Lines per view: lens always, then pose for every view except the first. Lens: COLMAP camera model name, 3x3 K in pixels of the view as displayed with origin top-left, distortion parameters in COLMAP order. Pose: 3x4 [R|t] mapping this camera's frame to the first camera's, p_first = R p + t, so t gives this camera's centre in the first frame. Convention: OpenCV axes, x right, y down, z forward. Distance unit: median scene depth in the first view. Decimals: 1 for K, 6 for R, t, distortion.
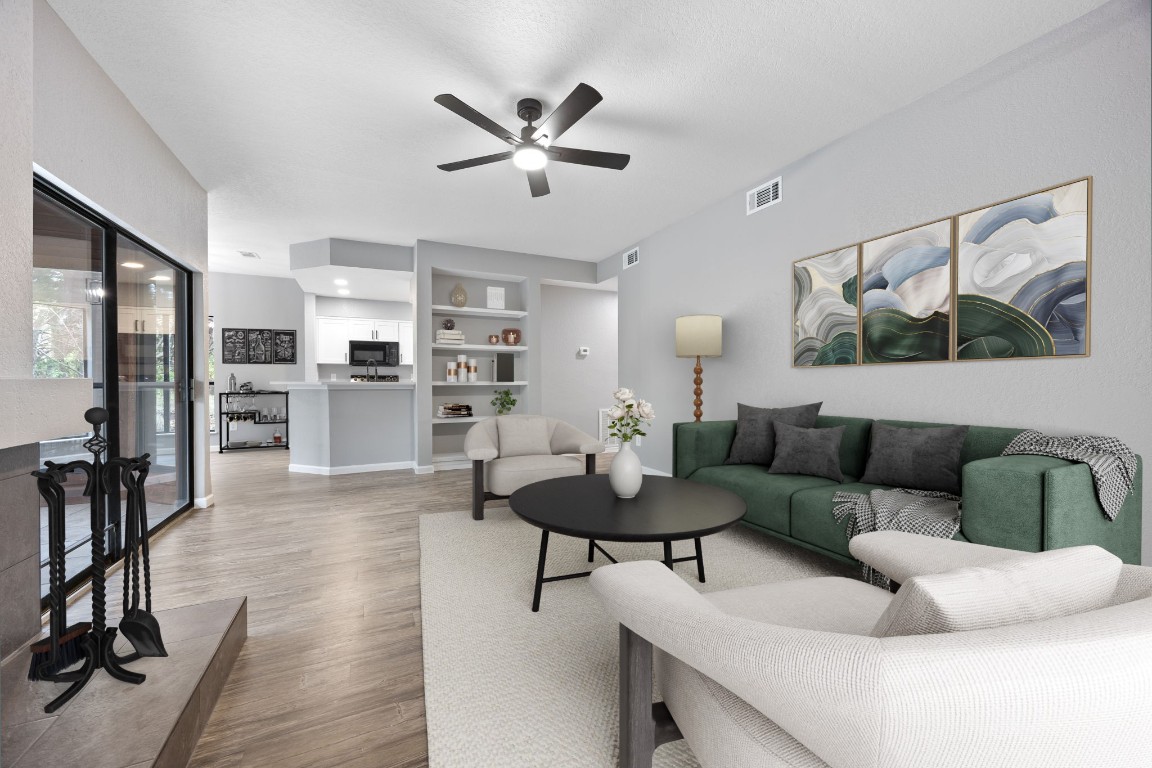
lens RADIAL K [[485.9, 0, 576.0], [0, 485.9, 384.0], [0, 0, 1]] dist [0.001714, 0.000155]
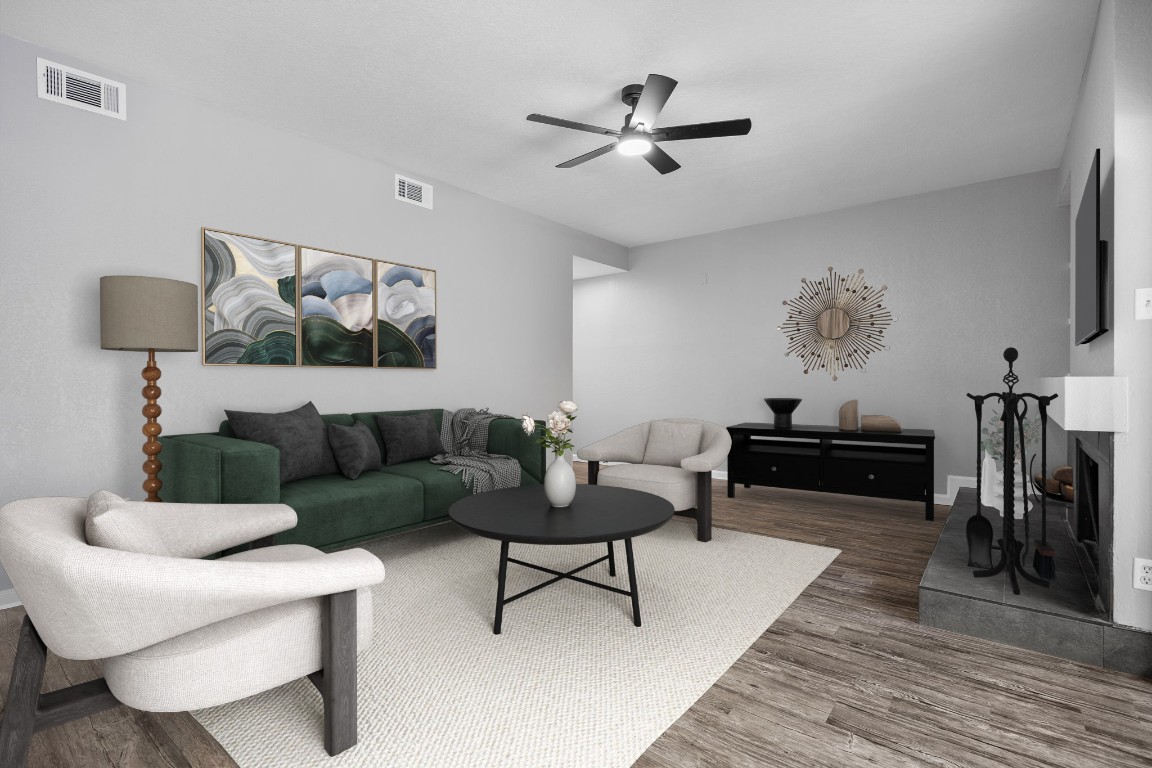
lens RADIAL K [[485.9, 0, 576.0], [0, 485.9, 384.0], [0, 0, 1]] dist [0.001714, 0.000155]
pose [[-0.411210, -0.001985, 0.911538, -0.630843], [0.002865, 0.999990, 0.003471, -0.004382], [-0.911536, 0.004039, -0.411200, 0.976072]]
